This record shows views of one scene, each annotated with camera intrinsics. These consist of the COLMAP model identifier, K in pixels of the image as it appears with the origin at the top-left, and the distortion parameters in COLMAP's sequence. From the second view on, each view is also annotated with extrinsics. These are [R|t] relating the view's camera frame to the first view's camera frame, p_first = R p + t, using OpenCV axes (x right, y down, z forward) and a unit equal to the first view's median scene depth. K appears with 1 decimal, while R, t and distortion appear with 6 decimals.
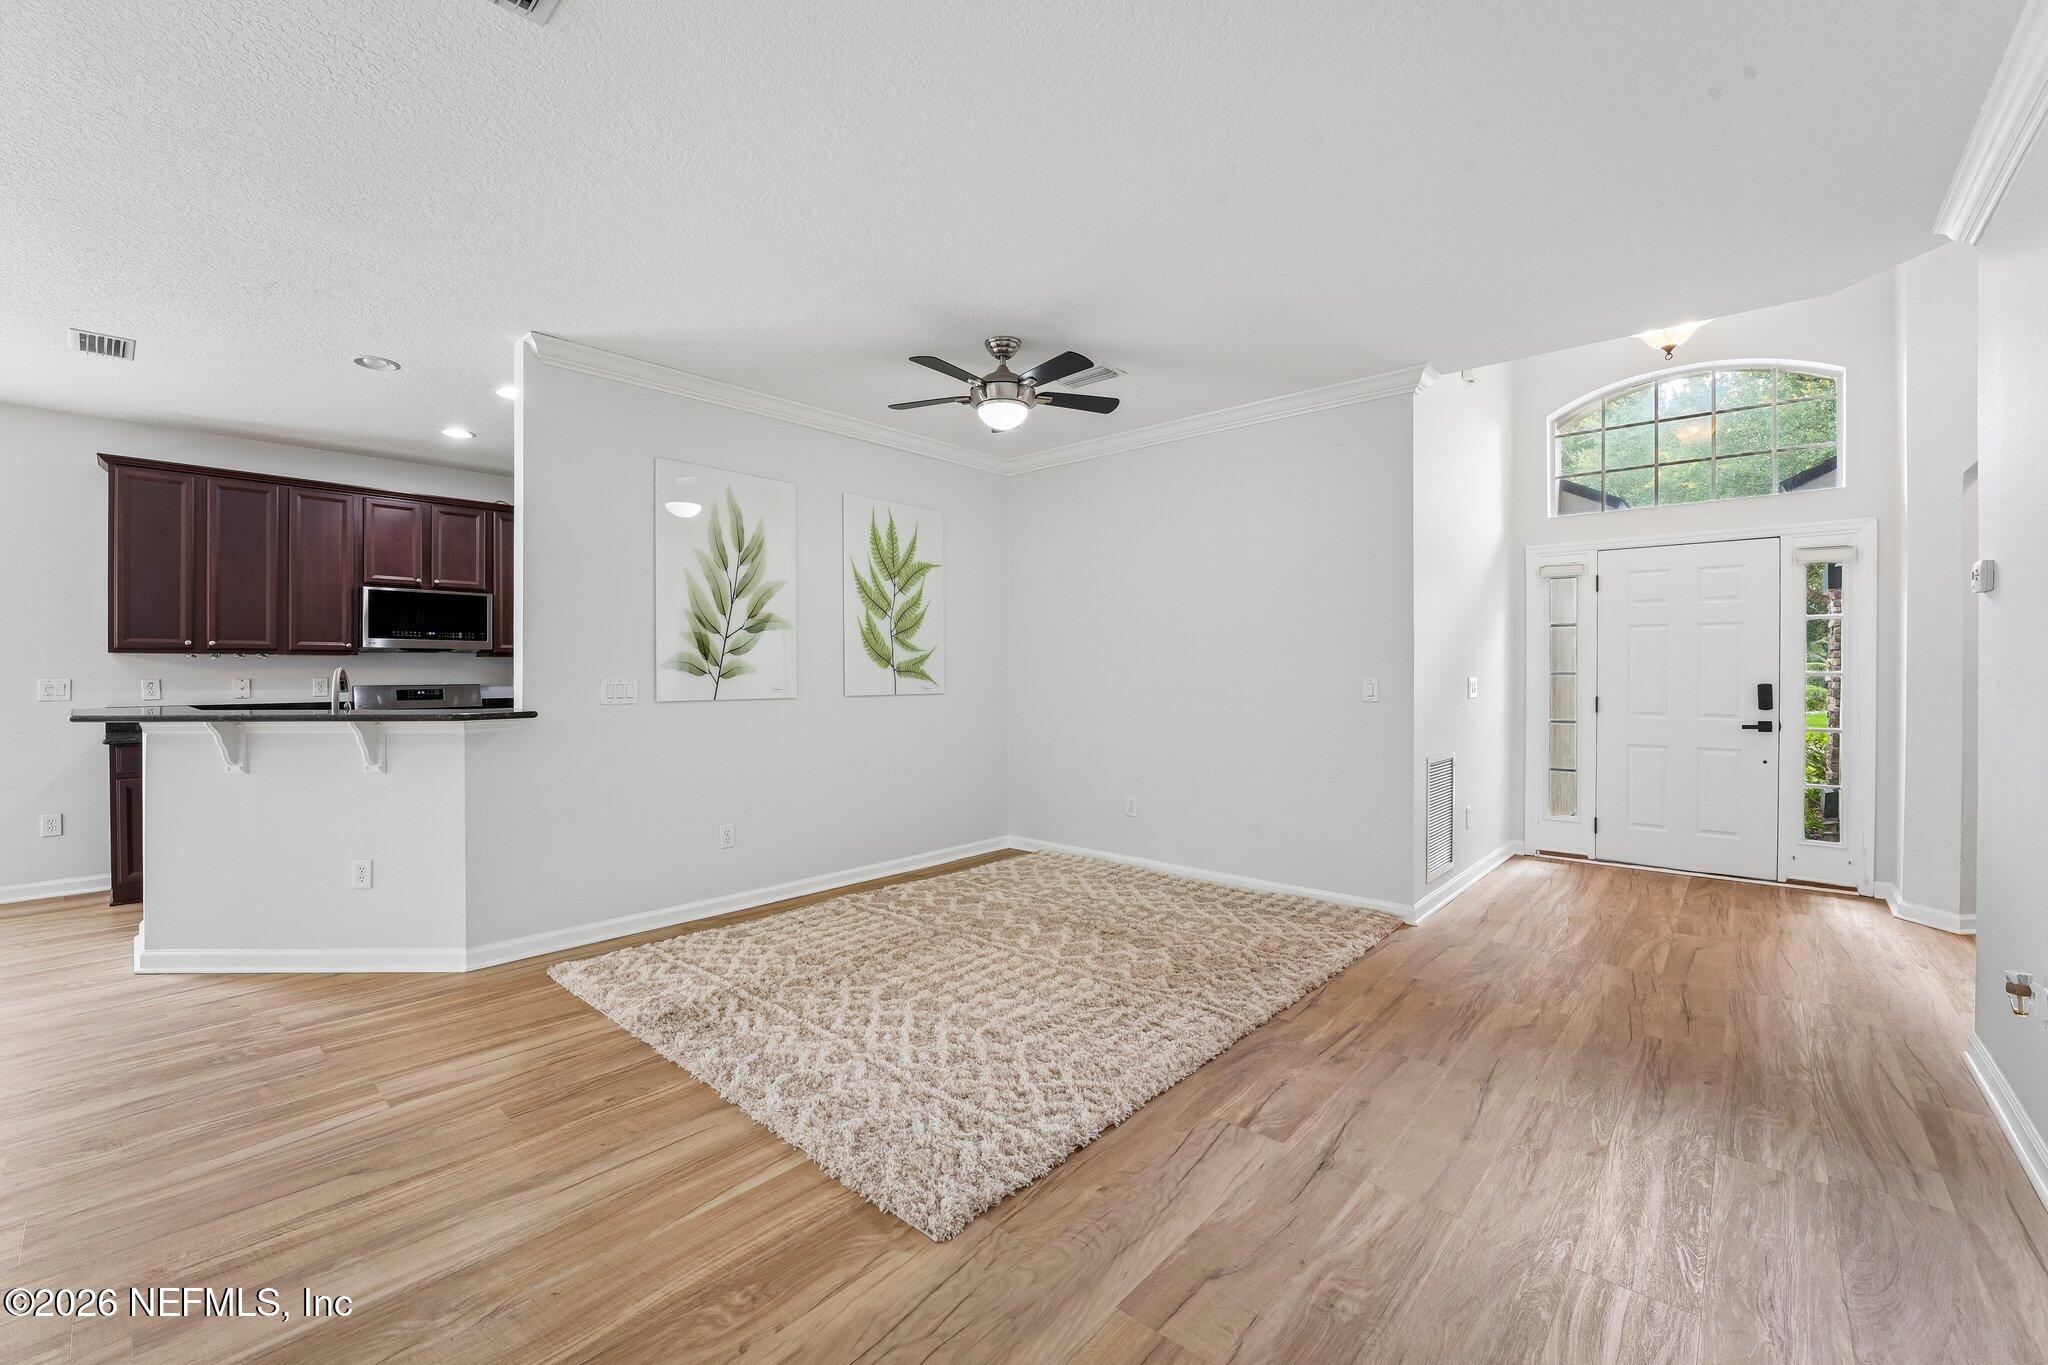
lens RADIAL K [[842.1, 0, 1015.4], [0, 842.1, 668.7], [0, 0, 1]] dist [-0.027917, 0.002648]
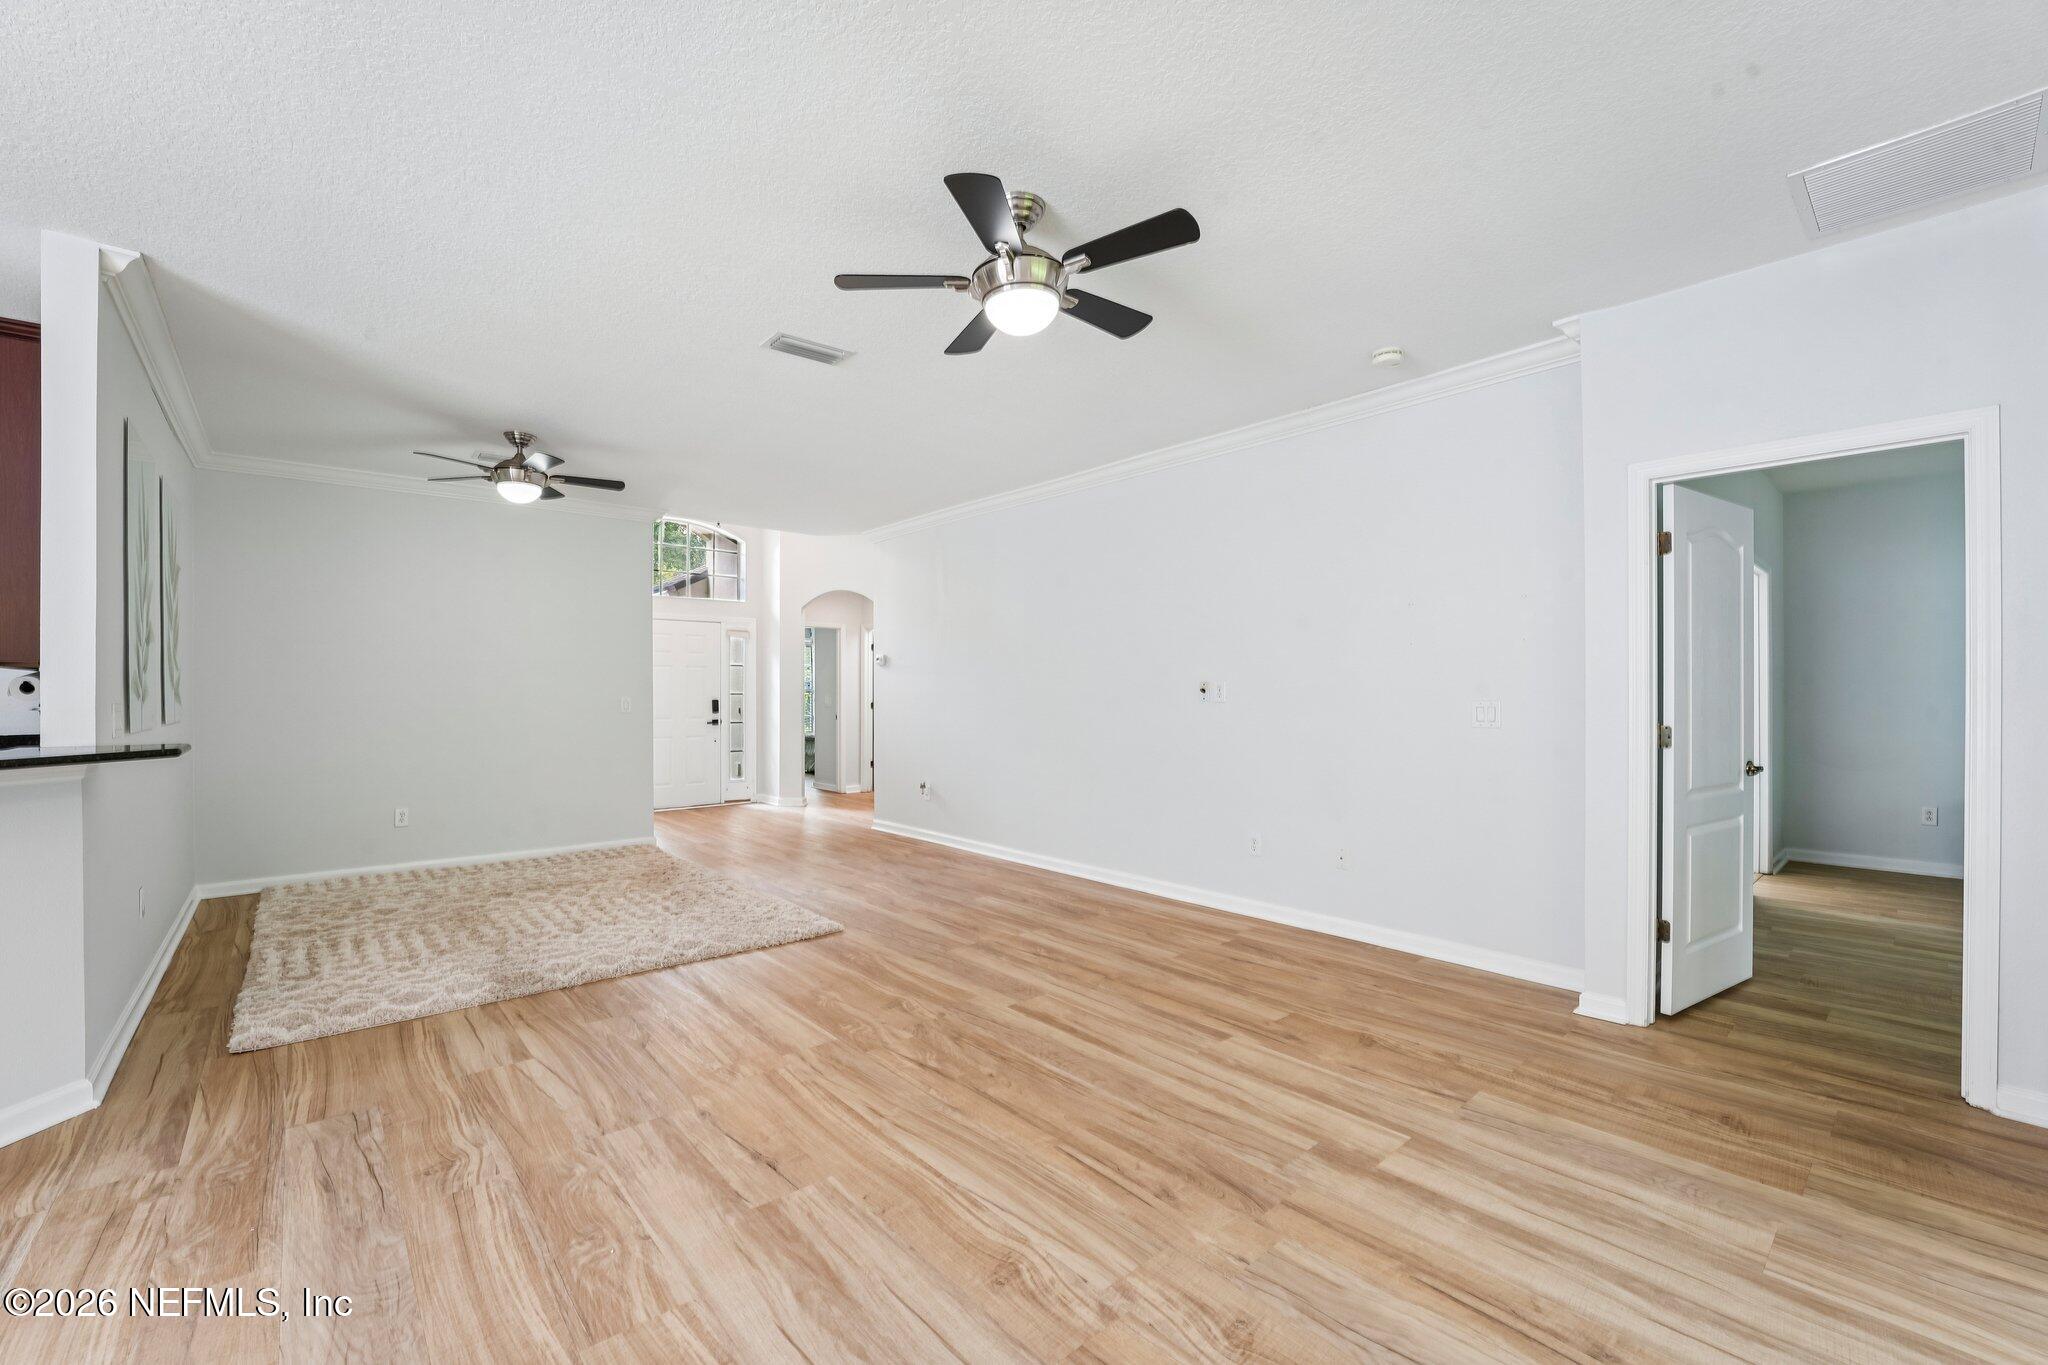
lens RADIAL K [[842.1, 0, 1018.3], [0, 842.1, 691.0], [0, 0, 1]] dist [-0.027917, 0.002648]
pose [[0.121364, 0.000114, 0.992608, -1.057695], [0.001200, 0.999999, -0.000262, 0.000705], [-0.992607, 0.001223, 0.121364, 0.087805]]
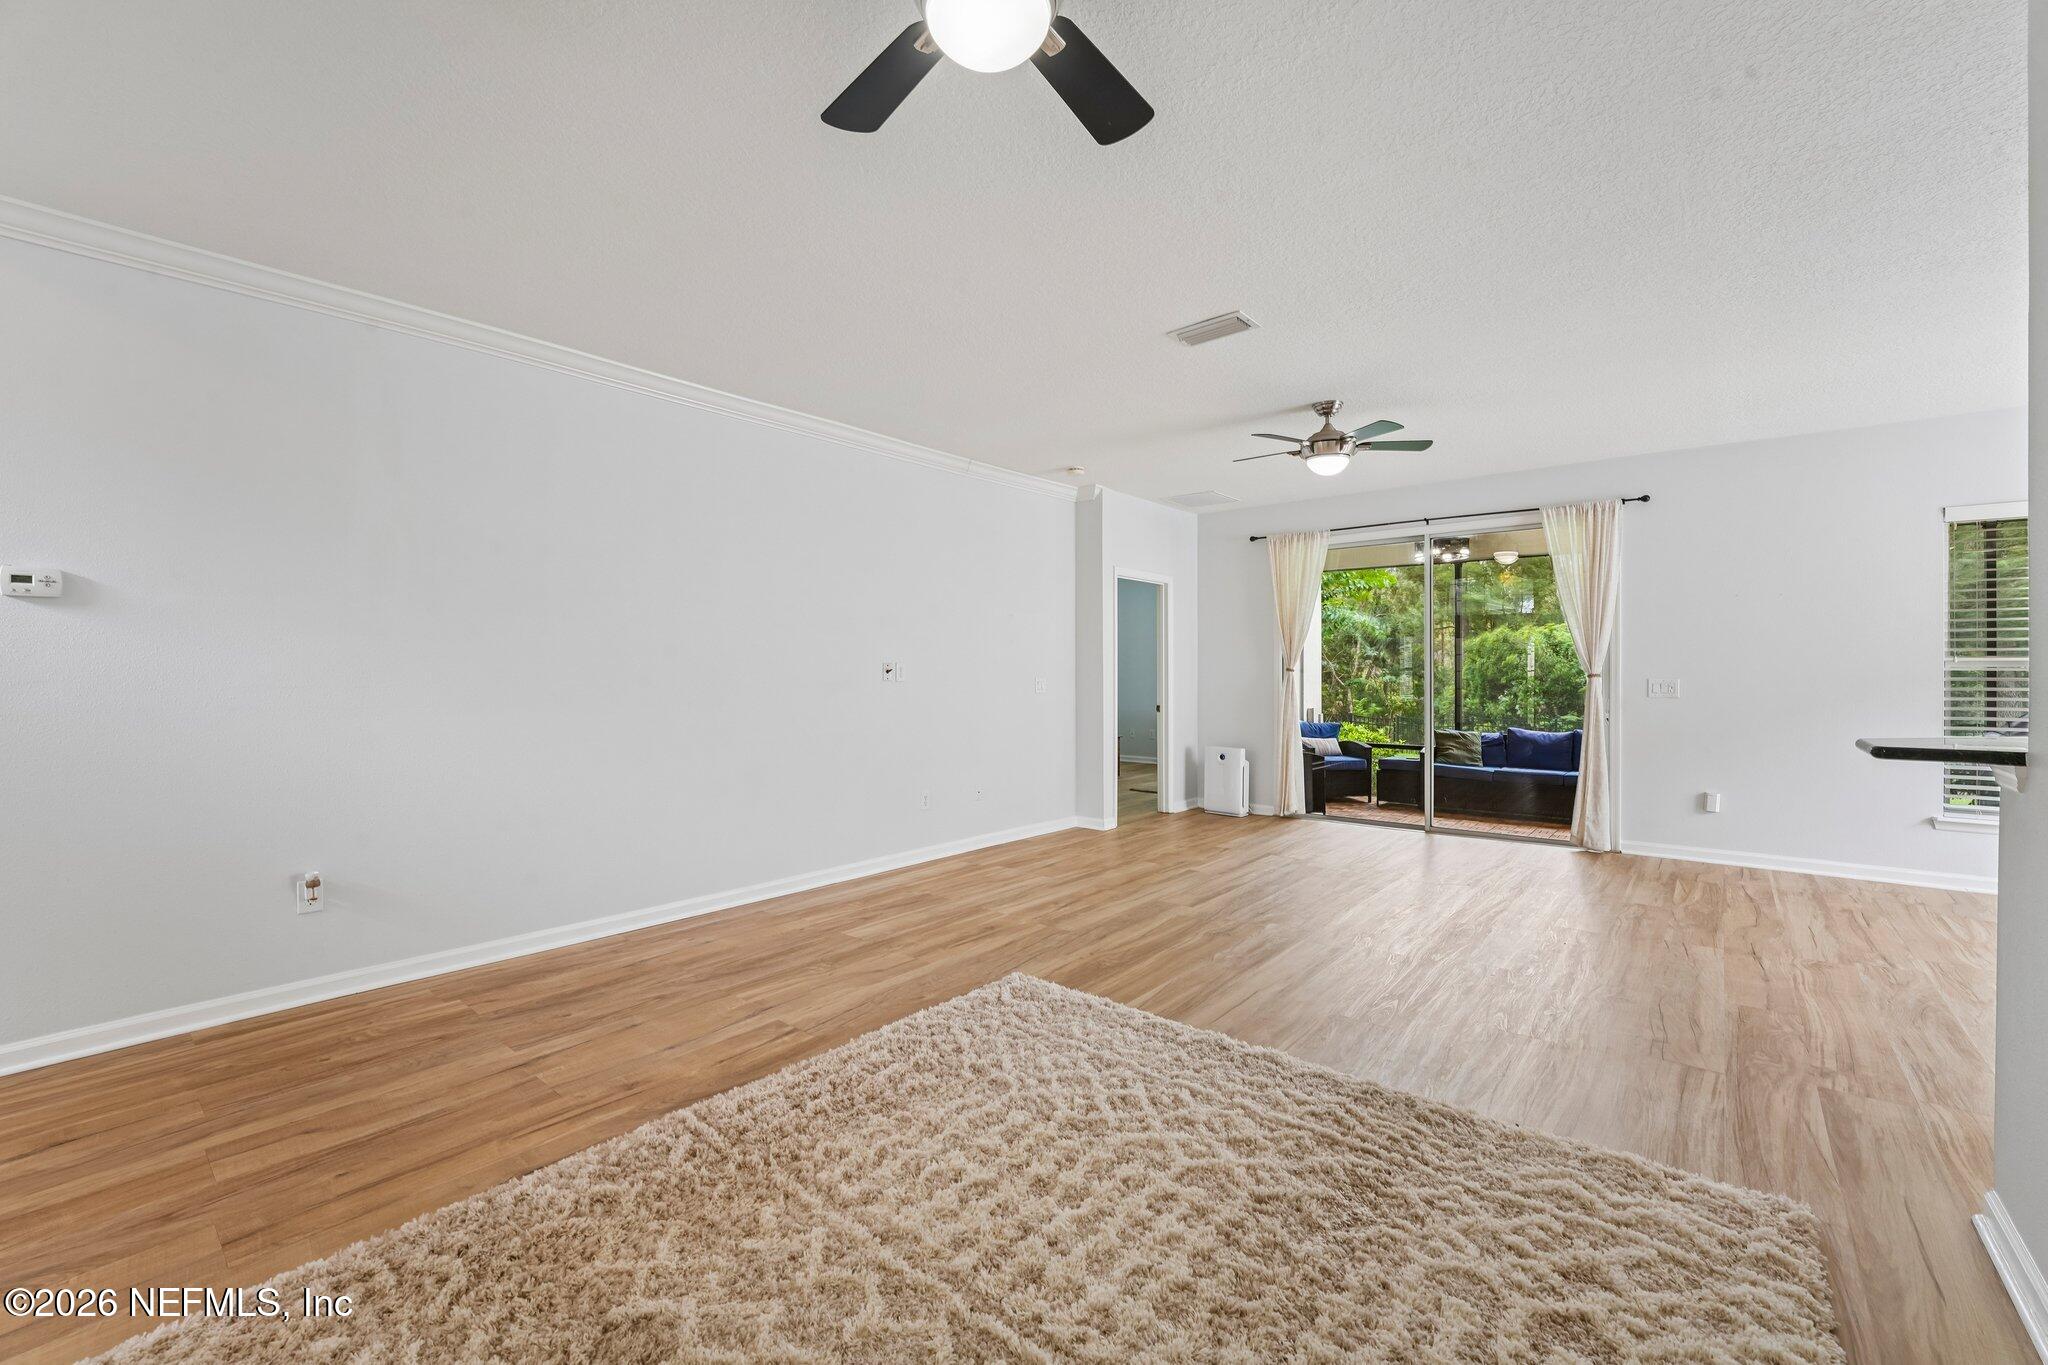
lens RADIAL K [[842.1, 0, 1017.4], [0, 842.1, 674.1], [0, 0, 1]] dist [-0.027917, 0.002648]
pose [[-0.999642, 0.002636, -0.026636, -0.016956], [0.002622, 0.999996, 0.000553, 0.002722], [0.026638, 0.000483, -0.999645, 1.255760]]
